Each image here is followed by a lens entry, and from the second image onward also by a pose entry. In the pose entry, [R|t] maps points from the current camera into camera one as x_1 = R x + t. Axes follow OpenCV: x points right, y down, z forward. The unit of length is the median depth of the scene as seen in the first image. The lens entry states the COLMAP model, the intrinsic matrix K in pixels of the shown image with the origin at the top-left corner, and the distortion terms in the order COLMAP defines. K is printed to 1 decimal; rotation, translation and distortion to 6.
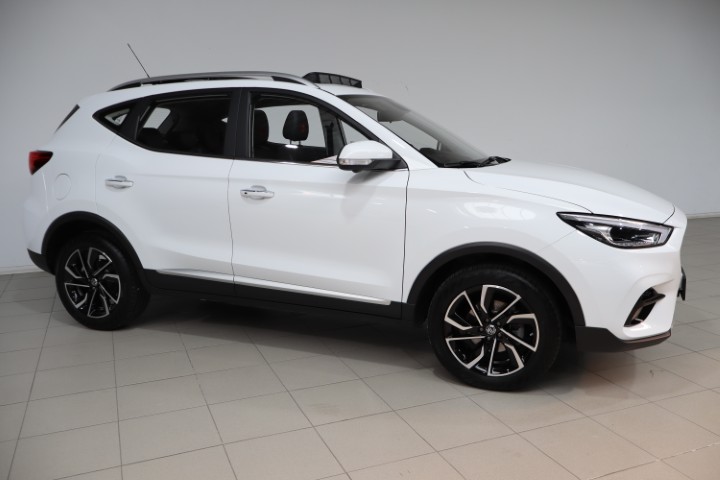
lens RADIAL K [[633.8, 0, 360.0], [0, 633.8, 240.0], [0, 0, 1]] dist [0.002650, -0.001777]
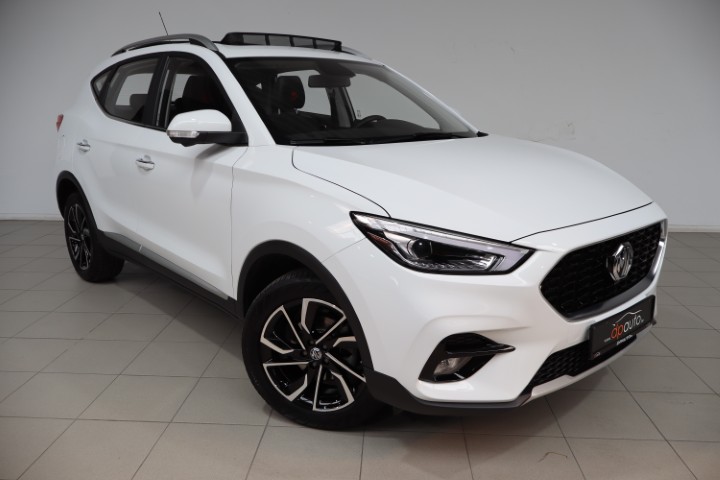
lens RADIAL K [[616.4, 0, 360.0], [0, 616.4, 240.0], [0, 0, 1]] dist [0.001781, -0.003793]
pose [[0.899930, 0.107234, -0.422643, 0.578975], [-0.084049, 0.993771, 0.073176, -0.059733], [0.427858, -0.030331, 0.903337, 0.326347]]
